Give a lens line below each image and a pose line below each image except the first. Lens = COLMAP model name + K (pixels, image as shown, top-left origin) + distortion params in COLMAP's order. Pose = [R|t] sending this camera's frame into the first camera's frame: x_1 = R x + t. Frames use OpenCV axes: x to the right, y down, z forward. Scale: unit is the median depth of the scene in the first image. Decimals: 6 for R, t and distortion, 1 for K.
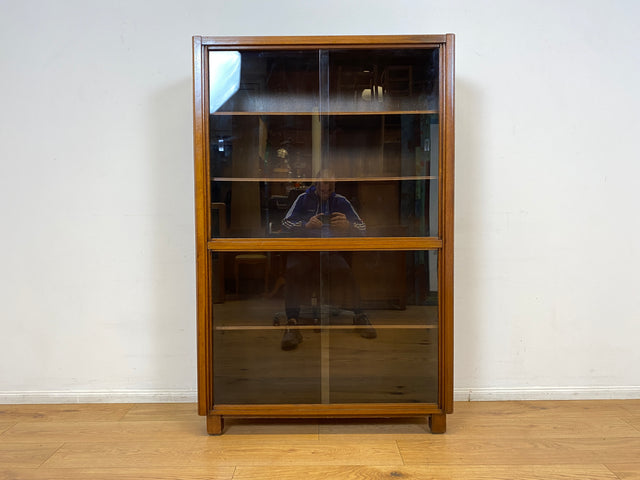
lens RADIAL K [[484.4, 0, 321.3], [0, 484.4, 238.7], [0, 0, 1]] dist [0.015003, -0.002752]
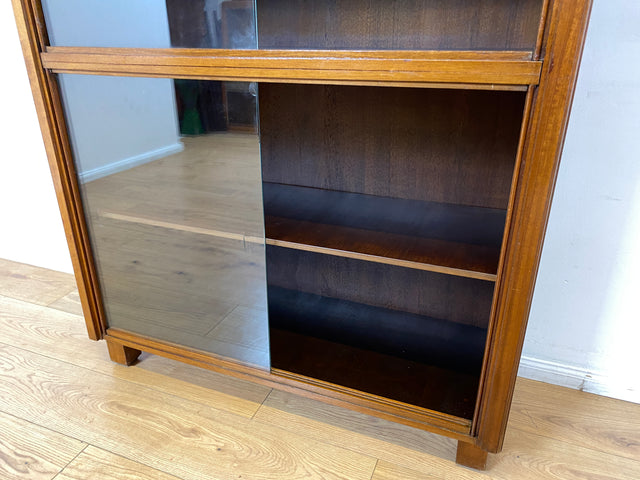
lens RADIAL K [[487.6, 0, 315.9], [0, 487.6, 243.2], [0, 0, 1]] dist [0.010866, 0.000530]
pose [[0.925261, 0.154433, -0.346472, 0.235044], [-0.017581, 0.929852, 0.367513, -0.001932], [0.378924, -0.333954, 0.863071, 0.579582]]
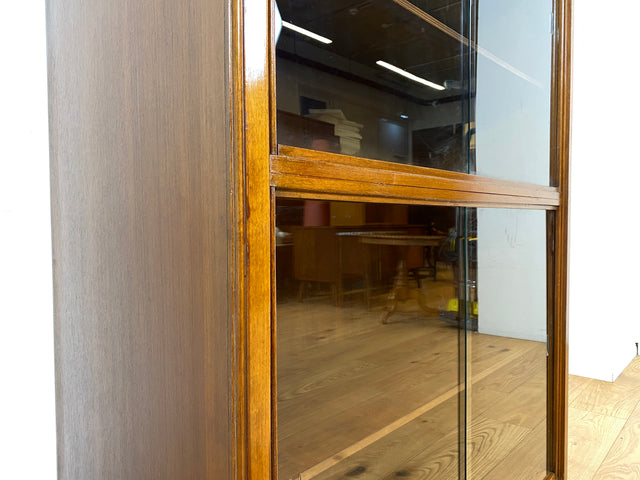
lens RADIAL K [[484.4, 0, 321.3], [0, 484.4, 238.7], [0, 0, 1]] dist [0.015003, -0.002752]
pose [[0.664933, -0.022230, 0.746572, -0.381880], [0.028291, 0.999589, 0.004567, 0.045471], [-0.746367, 0.018085, 0.665289, 0.801799]]
